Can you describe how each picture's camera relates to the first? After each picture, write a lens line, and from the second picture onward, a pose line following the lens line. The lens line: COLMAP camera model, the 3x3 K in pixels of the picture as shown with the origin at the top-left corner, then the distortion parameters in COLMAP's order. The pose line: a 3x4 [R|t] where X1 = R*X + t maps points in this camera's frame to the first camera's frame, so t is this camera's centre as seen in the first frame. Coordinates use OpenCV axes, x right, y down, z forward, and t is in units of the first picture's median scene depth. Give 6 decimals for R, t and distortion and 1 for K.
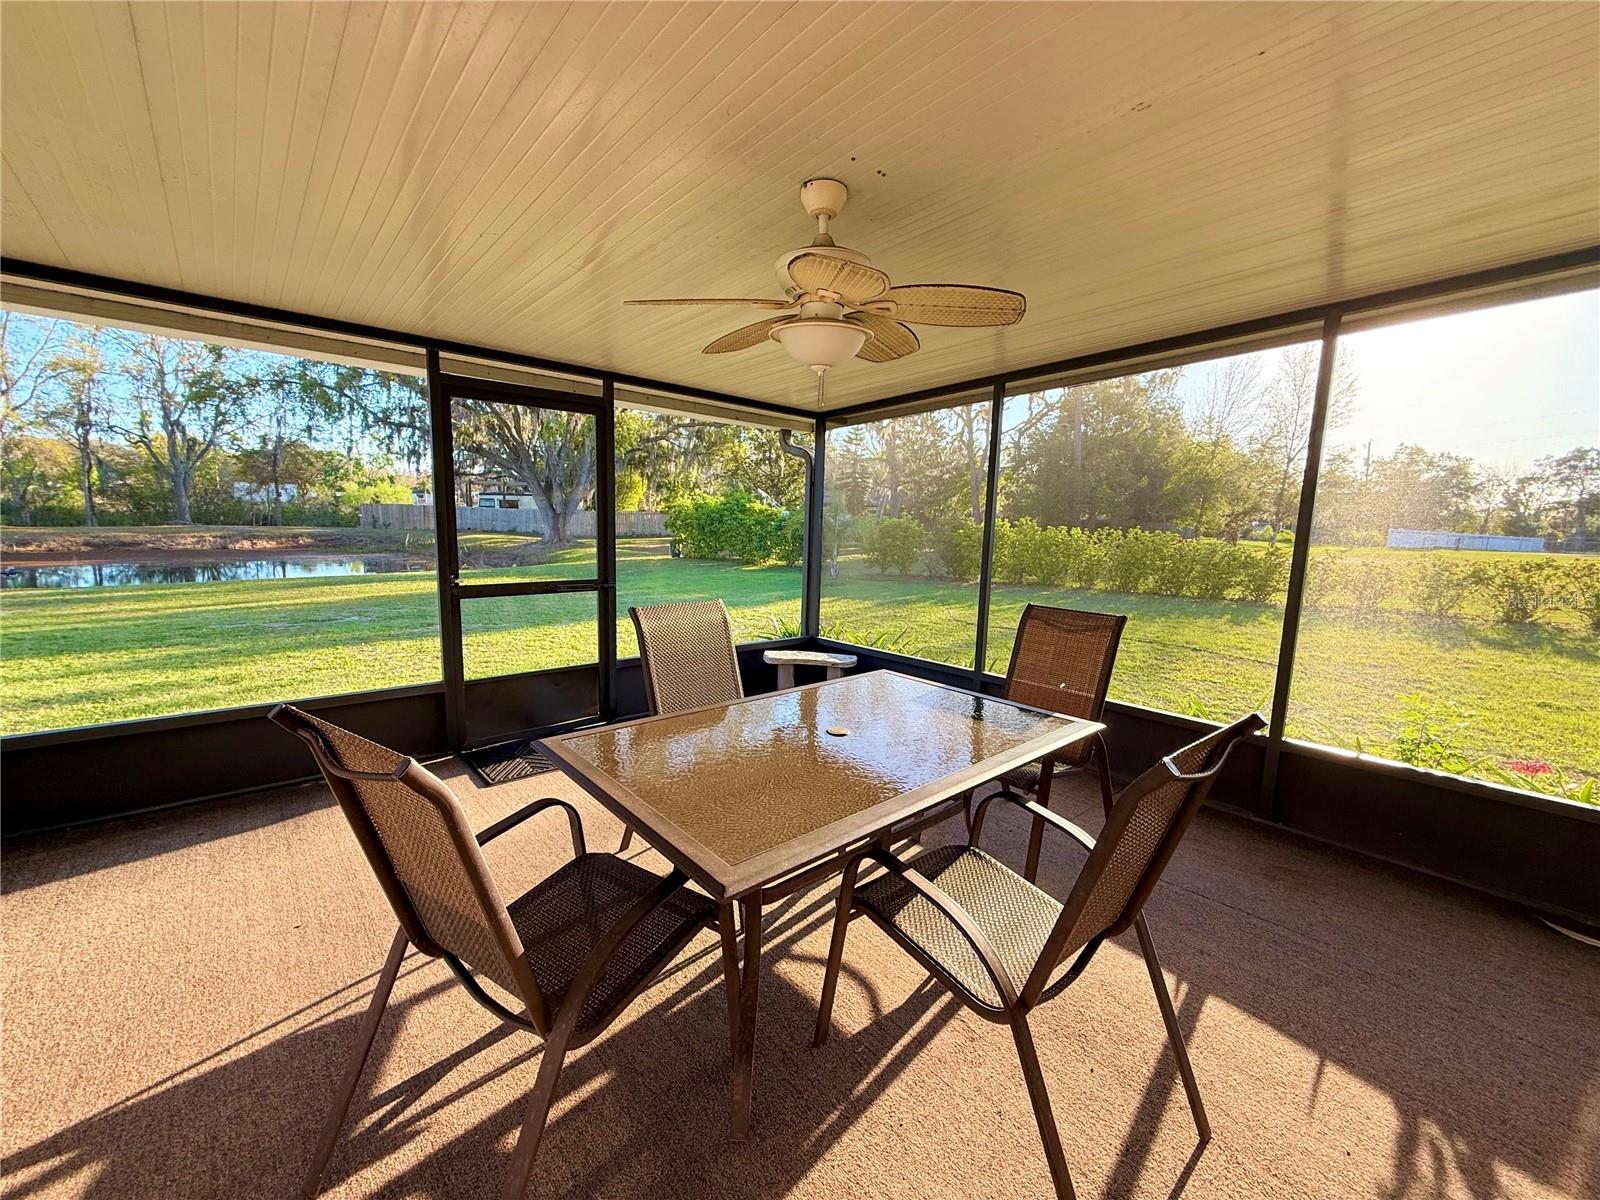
lens RADIAL K [[636.8, 0, 797.6], [0, 636.8, 603.0], [0, 0, 1]] dist [-0.001237, -0.000112]
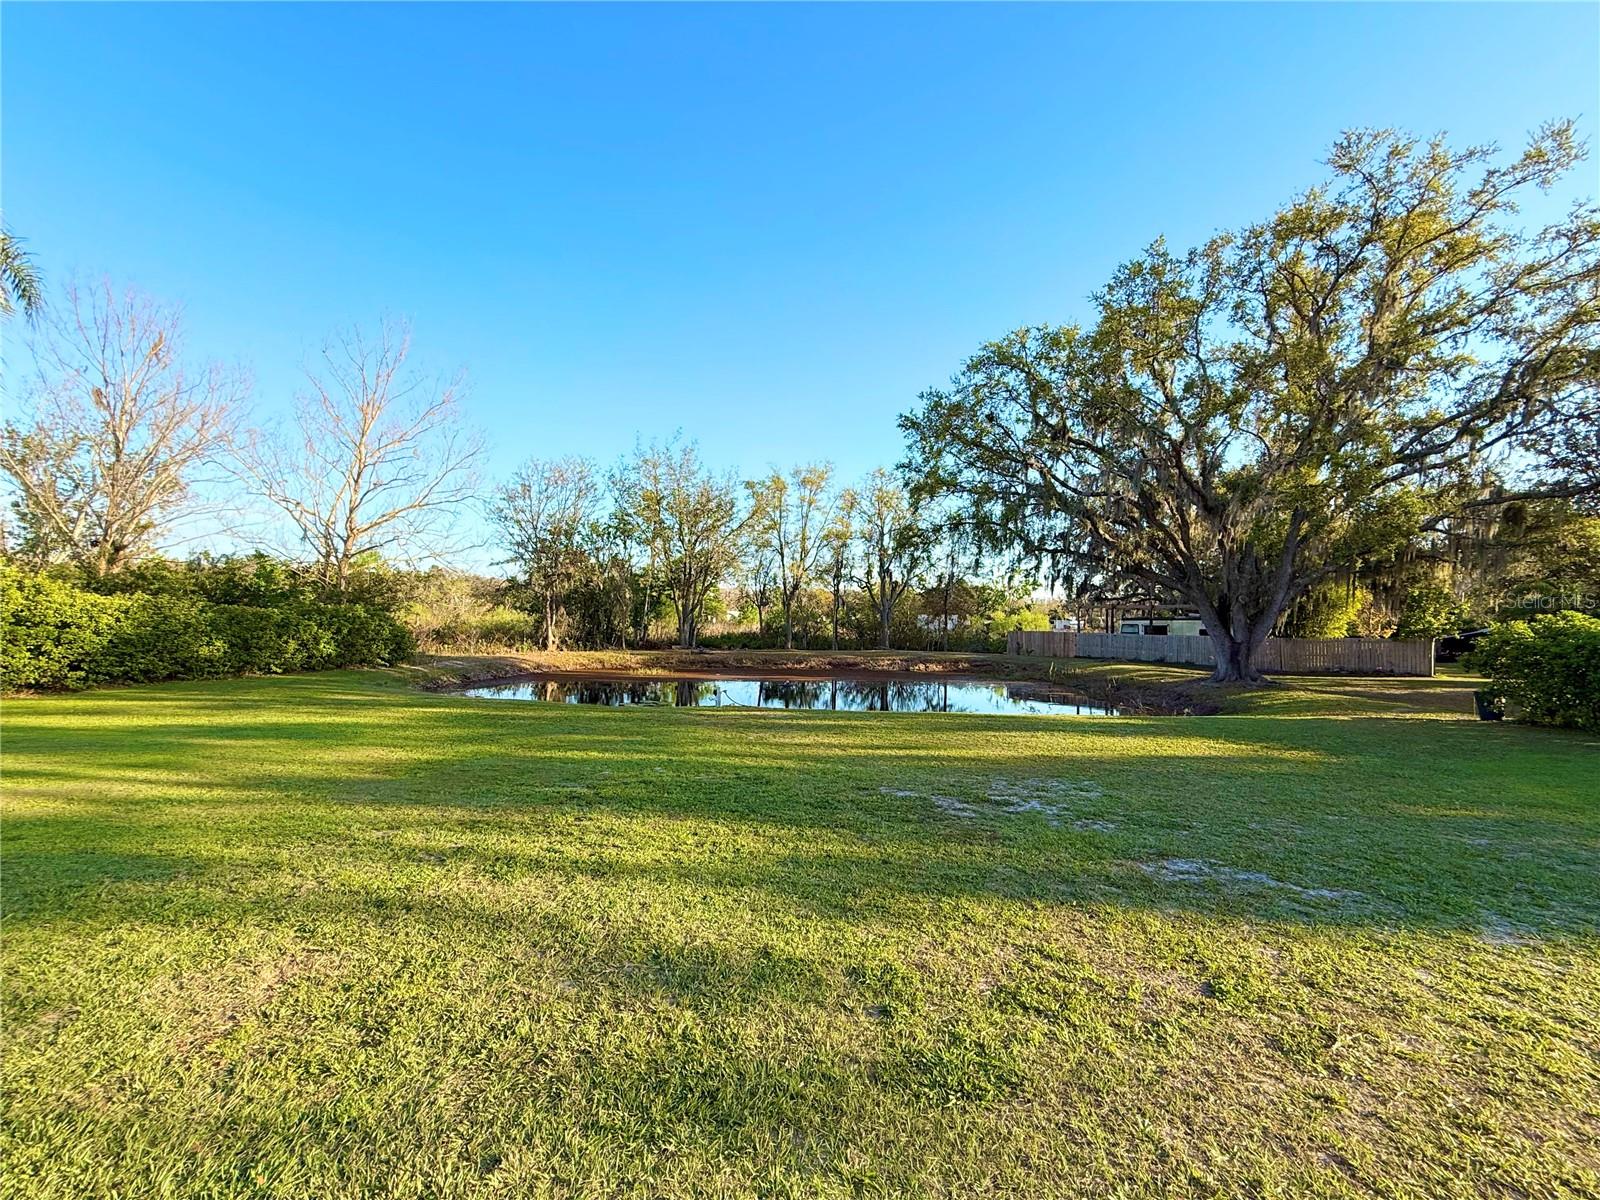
lens RADIAL K [[631.1, 0, 797.1], [0, 631.1, 602.6], [0, 0, 1]] dist [-0.001505, 0.000034]
pose [[0.616583, -0.045502, -0.785974, -0.094049], [-0.107605, 0.984089, -0.141386, -0.020761], [0.779902, 0.171751, 0.601876, 0.106668]]
